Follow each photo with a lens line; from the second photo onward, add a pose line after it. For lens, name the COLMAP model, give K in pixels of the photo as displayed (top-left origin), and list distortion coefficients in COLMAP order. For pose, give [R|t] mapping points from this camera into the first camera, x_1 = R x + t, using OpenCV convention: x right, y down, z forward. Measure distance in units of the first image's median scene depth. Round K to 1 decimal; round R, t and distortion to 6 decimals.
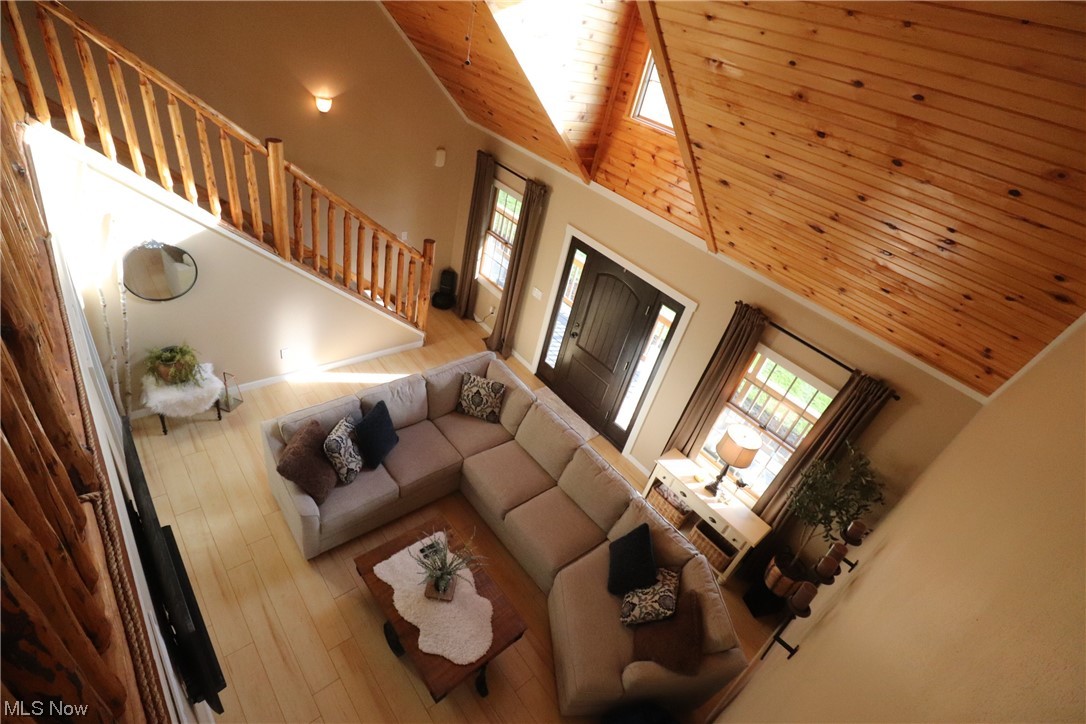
lens RADIAL K [[510.0, 0, 546.0], [0, 510.0, 363.6], [0, 0, 1]] dist [-0.014309, -0.003443]
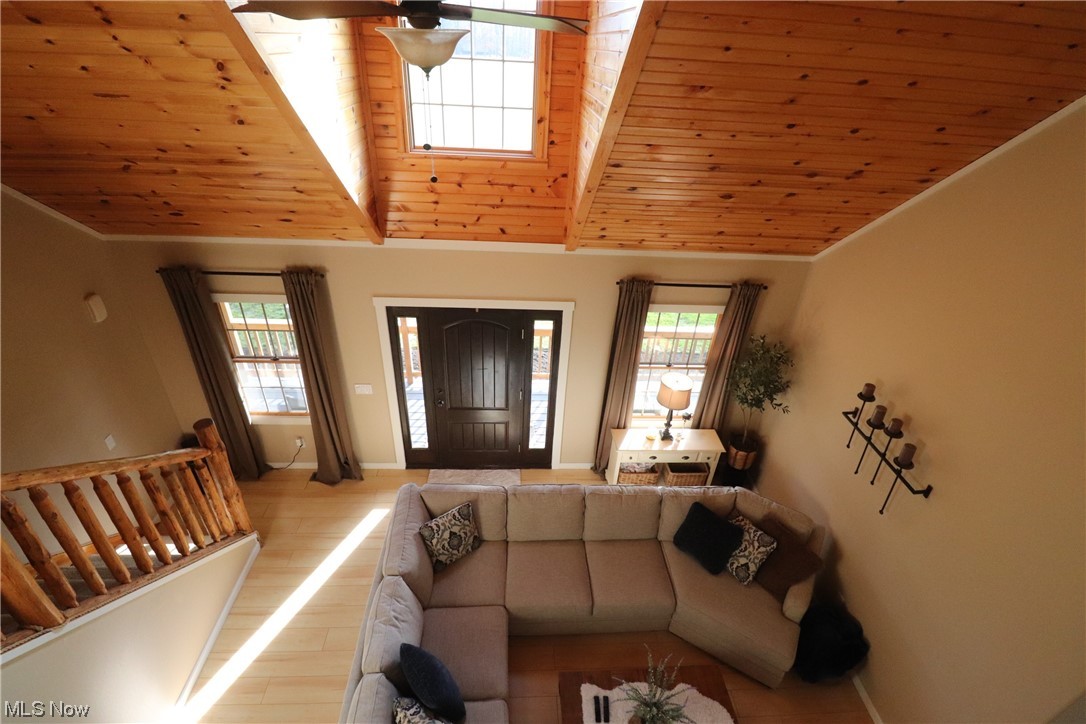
lens RADIAL K [[510.0, 0, 545.8], [0, 510.0, 361.0], [0, 0, 1]] dist [-0.014309, -0.003443]
pose [[0.604923, -0.567196, 0.558889, -0.350837], [0.523423, 0.812168, 0.257704, -0.304198], [-0.600080, 0.136645, 0.788183, 0.261168]]
